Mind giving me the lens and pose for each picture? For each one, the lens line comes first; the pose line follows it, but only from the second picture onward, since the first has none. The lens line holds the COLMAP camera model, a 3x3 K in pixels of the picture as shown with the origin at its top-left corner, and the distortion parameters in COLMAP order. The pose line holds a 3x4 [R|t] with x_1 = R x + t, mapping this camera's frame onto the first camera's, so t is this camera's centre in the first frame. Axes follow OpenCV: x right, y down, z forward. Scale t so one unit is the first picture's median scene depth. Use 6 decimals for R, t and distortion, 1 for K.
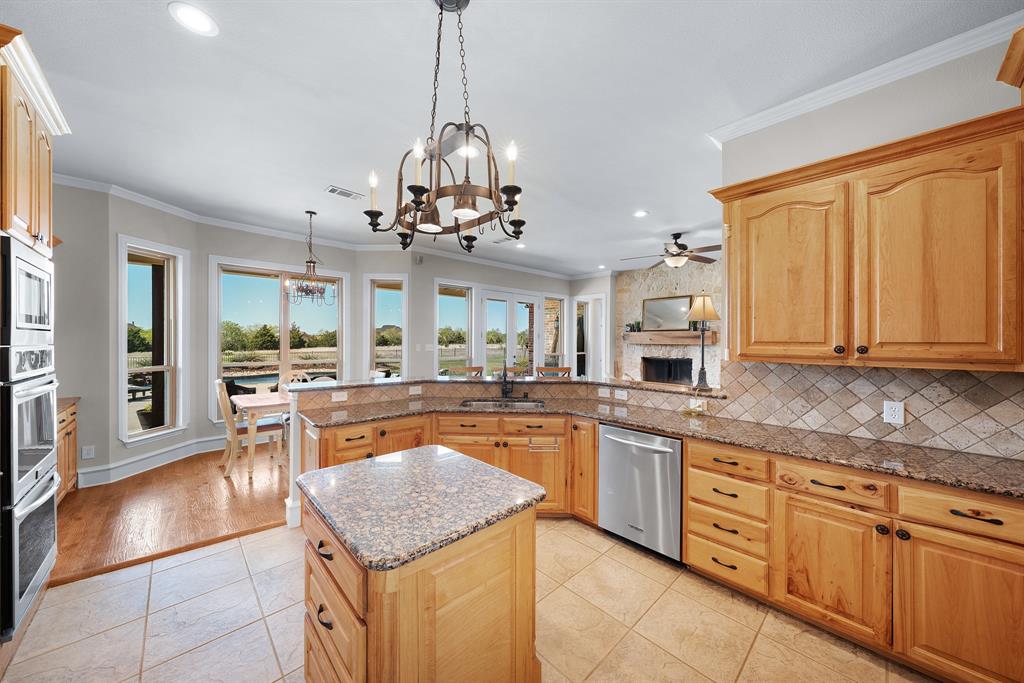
lens RADIAL K [[354.6, 0, 513.8], [0, 354.6, 339.6], [0, 0, 1]] dist [-0.001036, -0.000524]
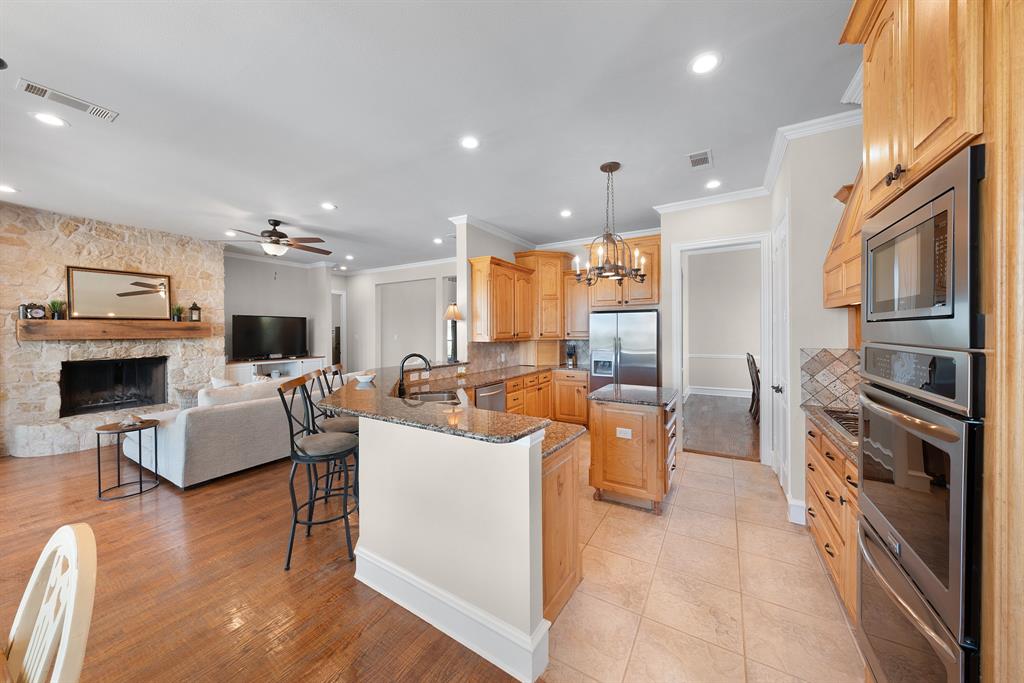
lens RADIAL K [[354.6, 0, 512.3], [0, 354.6, 332.9], [0, 0, 1]] dist [-0.001036, -0.000524]
pose [[-0.263315, -0.006342, 0.964689, -0.627653], [0.002176, 0.999972, 0.007168, -0.002596], [-0.964708, 0.003987, -0.263293, 0.642667]]
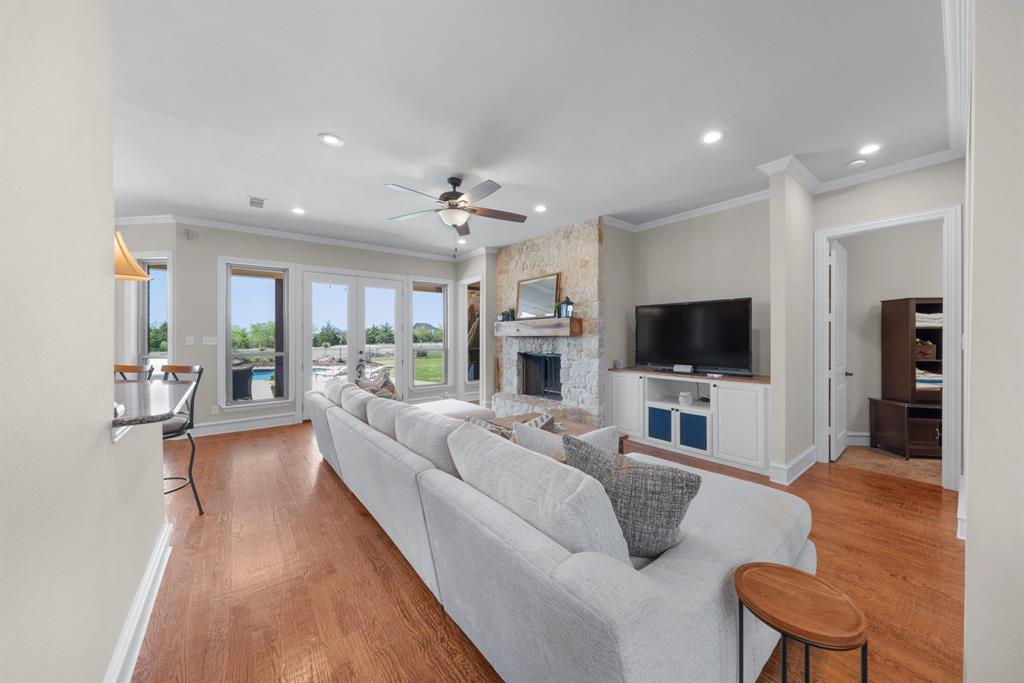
lens RADIAL K [[354.6, 0, 509.9], [0, 354.6, 339.3], [0, 0, 1]] dist [-0.001036, -0.000524]
pose [[0.993356, 0.004542, -0.114996, 0.660537], [-0.004361, 0.999989, 0.001831, 0.027486], [0.115003, -0.001317, 0.993364, 0.294748]]
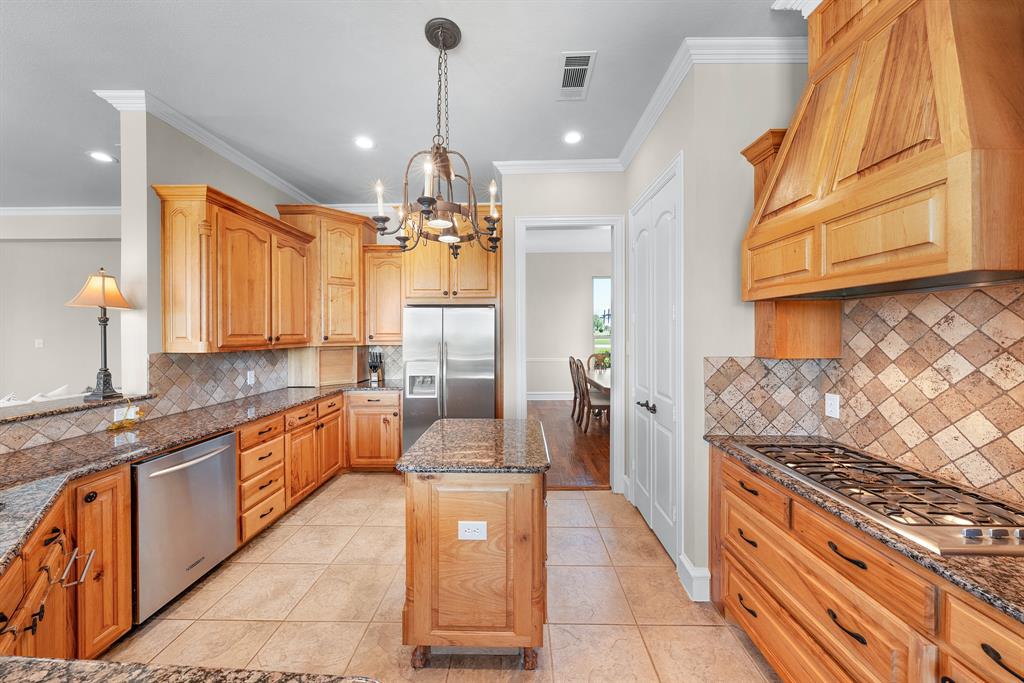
lens RADIAL K [[354.6, 0, 514.6], [0, 354.6, 334.7], [0, 0, 1]] dist [-0.001036, -0.000524]
pose [[-0.709671, -0.004830, 0.704517, -0.355933], [-0.002166, 0.999987, 0.004674, -0.000262], [-0.704530, 0.001791, -0.709672, 0.503069]]
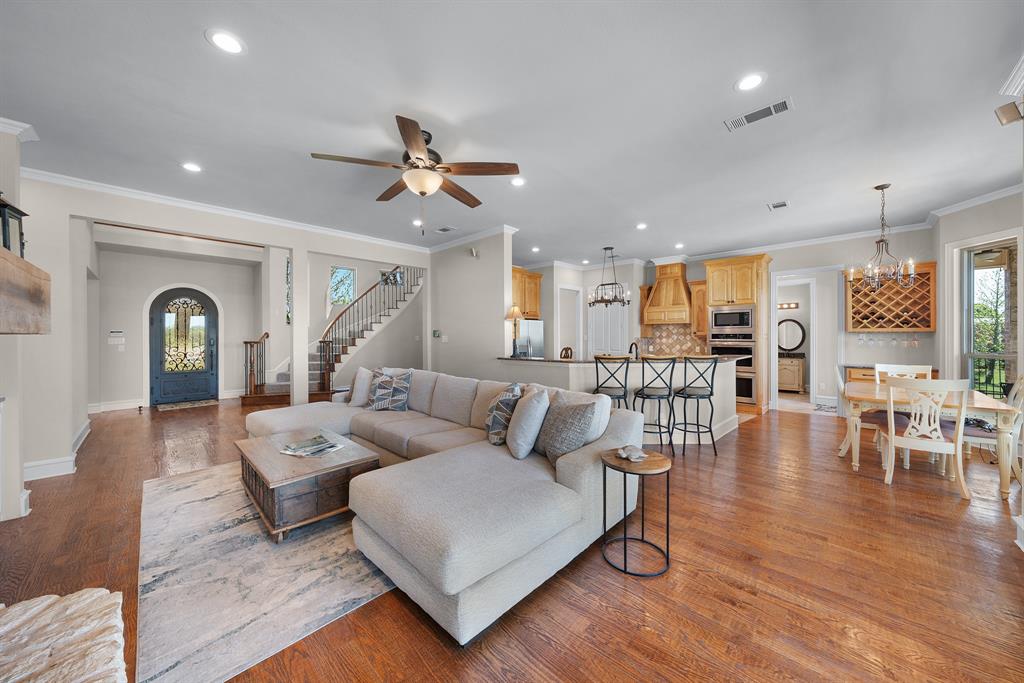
lens RADIAL K [[354.6, 0, 513.7], [0, 354.6, 337.1], [0, 0, 1]] dist [-0.001036, -0.000524]
pose [[-0.999436, 0.001872, -0.033523, 0.325360], [0.001830, 0.999997, 0.001296, 0.019935], [0.033525, 0.001234, -0.999437, 1.562925]]
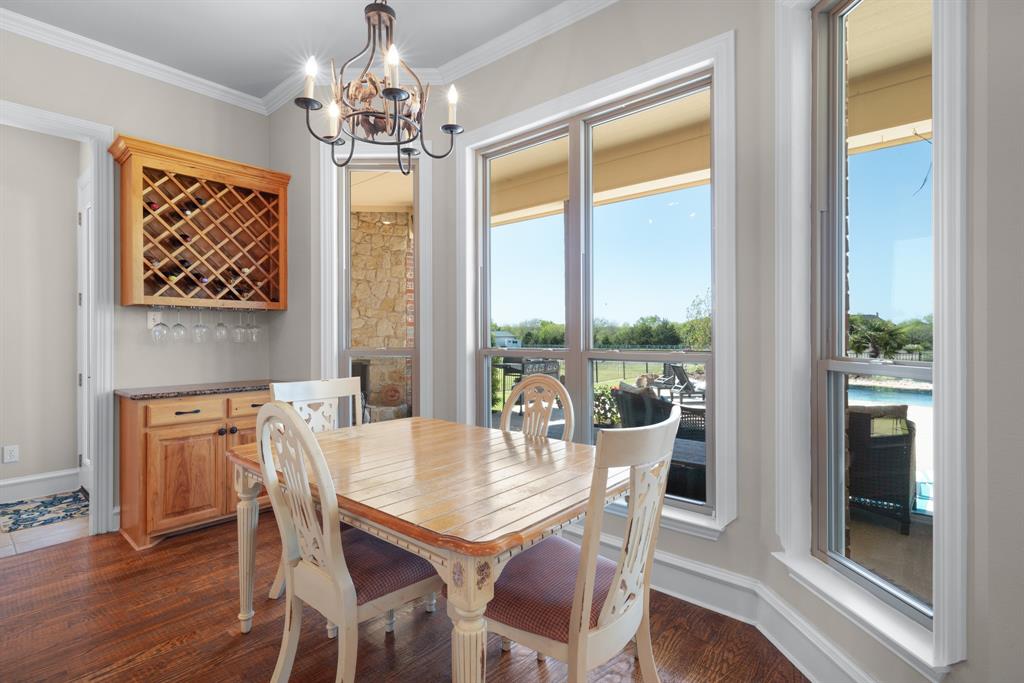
lens RADIAL K [[491.3, 0, 512.9], [0, 491.3, 333.1], [0, 0, 1]] dist [0.002625, 0.000199]
pose [[0.088401, -0.007246, -0.996059, -0.128131], [0.005893, 0.999960, -0.006751, 0.047240], [0.996068, -0.005273, 0.088440, 0.901023]]
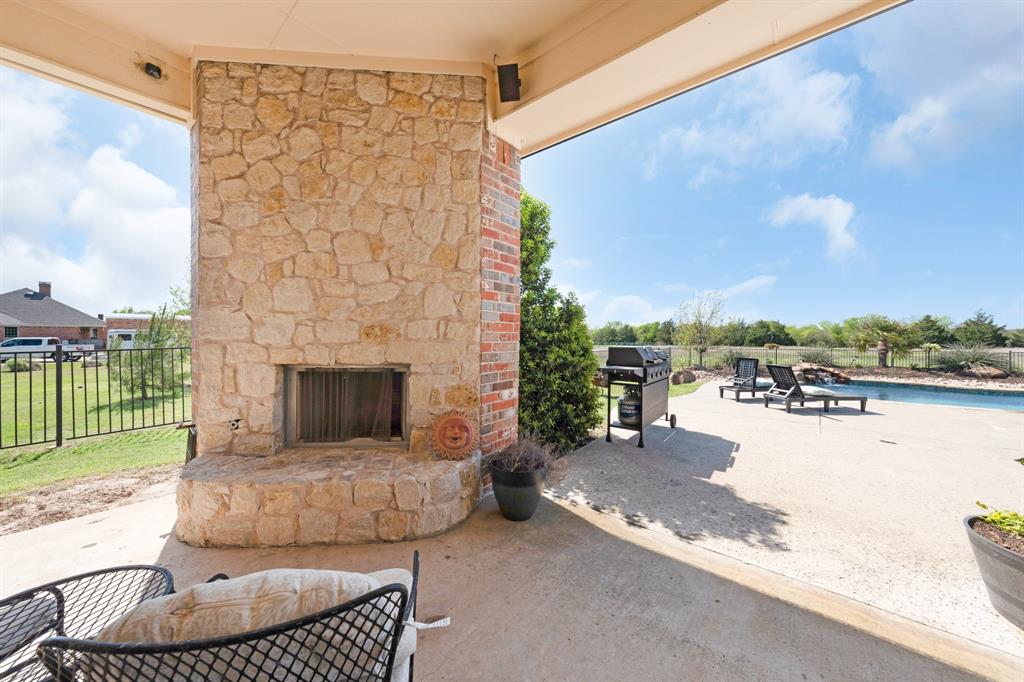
lens RADIAL K [[354.6, 0, 515.2], [0, 354.6, 337.8], [0, 0, 1]] dist [-0.001036, -0.000524]
pose [[0.103832, 0.006083, -0.994576, -0.962375], [-0.001684, 0.999981, 0.005941, 0.068531], [0.994593, 0.001058, 0.103840, 0.731614]]
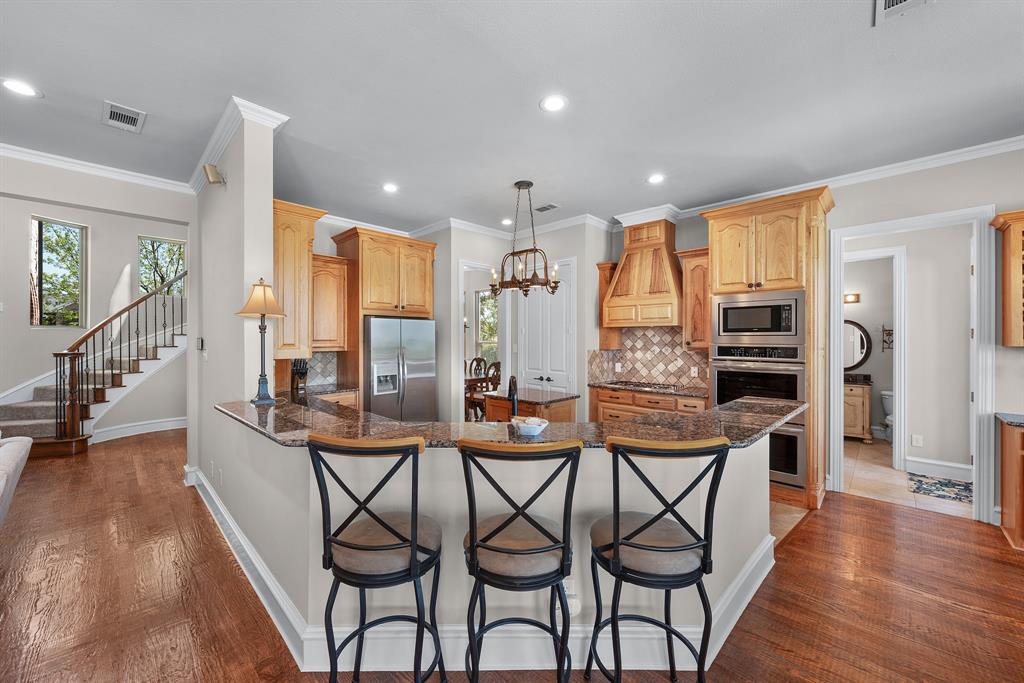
lens RADIAL K [[387.7, 0, 503.9], [0, 387.7, 339.0], [0, 0, 1]] dist [-0.001438, 0.000359]
pose [[-0.999623, -0.002610, -0.027330, -0.000465], [-0.002581, 0.999996, -0.001096, -0.000779], [0.027333, -0.001025, -0.999626, 1.041095]]
